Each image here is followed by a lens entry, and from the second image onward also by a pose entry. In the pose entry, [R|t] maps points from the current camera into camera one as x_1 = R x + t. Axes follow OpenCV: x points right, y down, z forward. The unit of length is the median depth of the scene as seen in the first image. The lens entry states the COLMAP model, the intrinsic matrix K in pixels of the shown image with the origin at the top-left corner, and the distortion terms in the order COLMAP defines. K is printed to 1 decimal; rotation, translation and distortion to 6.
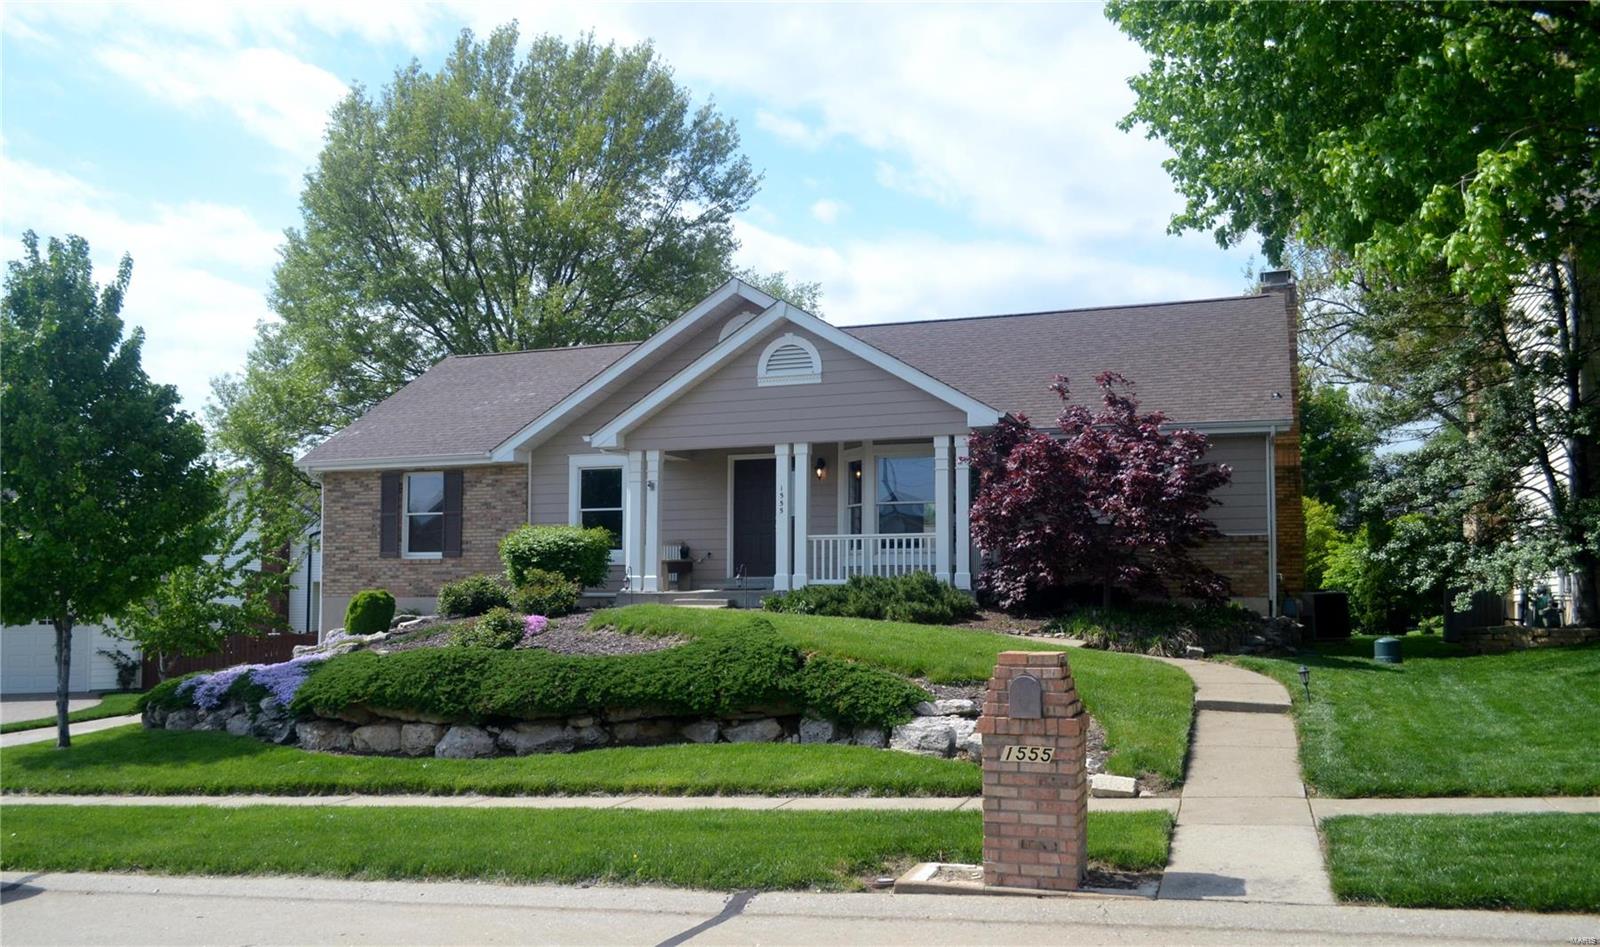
lens RADIAL K [[1340.5, 0, 797.2], [0, 1340.5, 481.6], [0, 0, 1]] dist [0.010853, -0.028659]
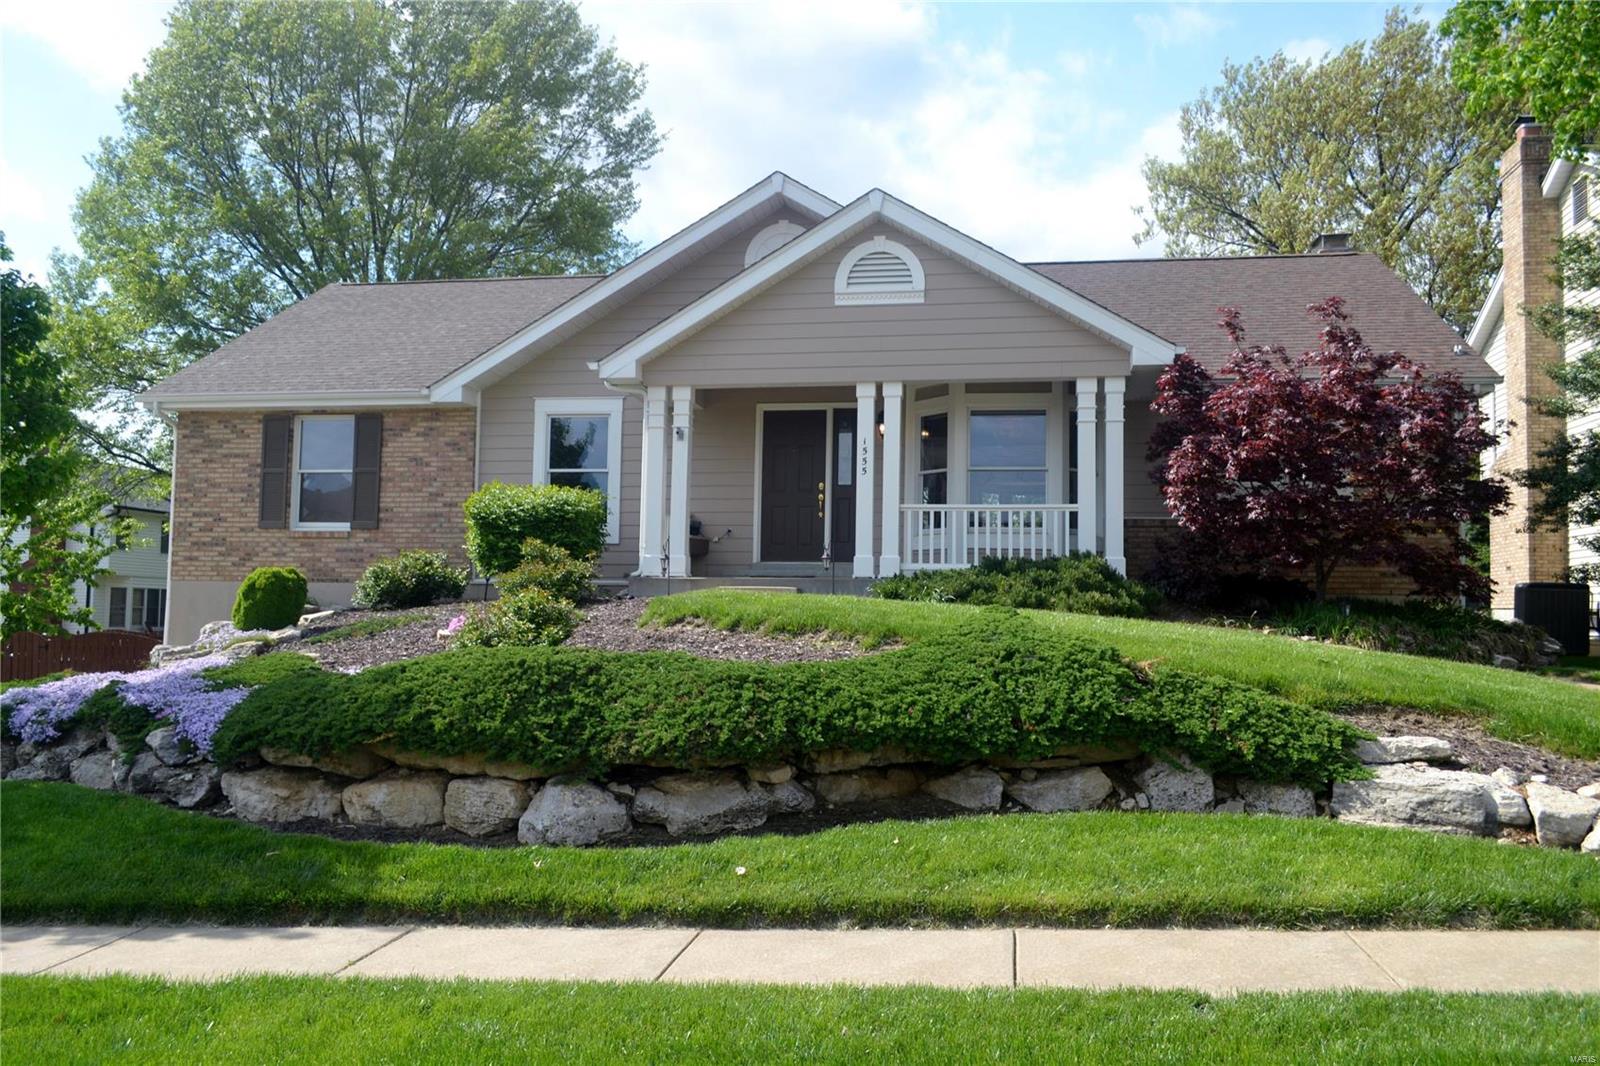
lens RADIAL K [[1284.0, 0, 817.3], [0, 1284.0, 466.4], [0, 0, 1]] dist [-0.009521, -0.003550]
pose [[0.981742, 0.035112, 0.186949, -0.192135], [-0.030401, 0.999145, -0.028008, 0.044728], [-0.187773, 0.021814, 0.981970, 0.333967]]
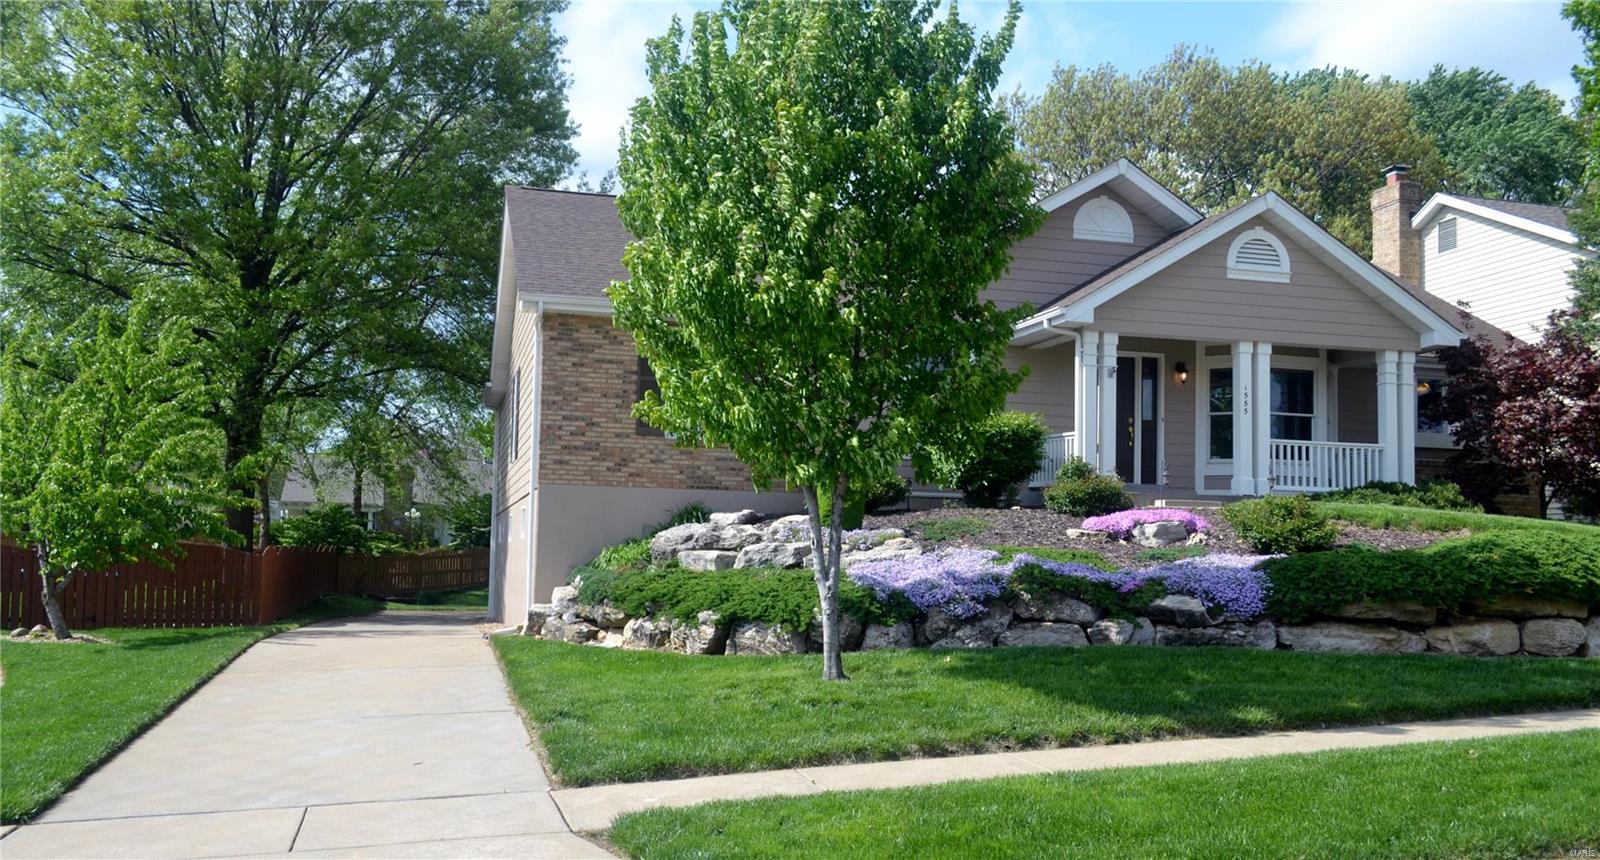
lens RADIAL K [[1311.7, 0, 804.1], [0, 1311.7, 423.2], [0, 0, 1]] dist [-0.033336, 0.000151]
pose [[0.822182, 0.075908, 0.564141, -0.881076], [-0.070474, 0.997018, -0.031444, 0.090563], [-0.564846, -0.013905, 0.825079, 0.462588]]
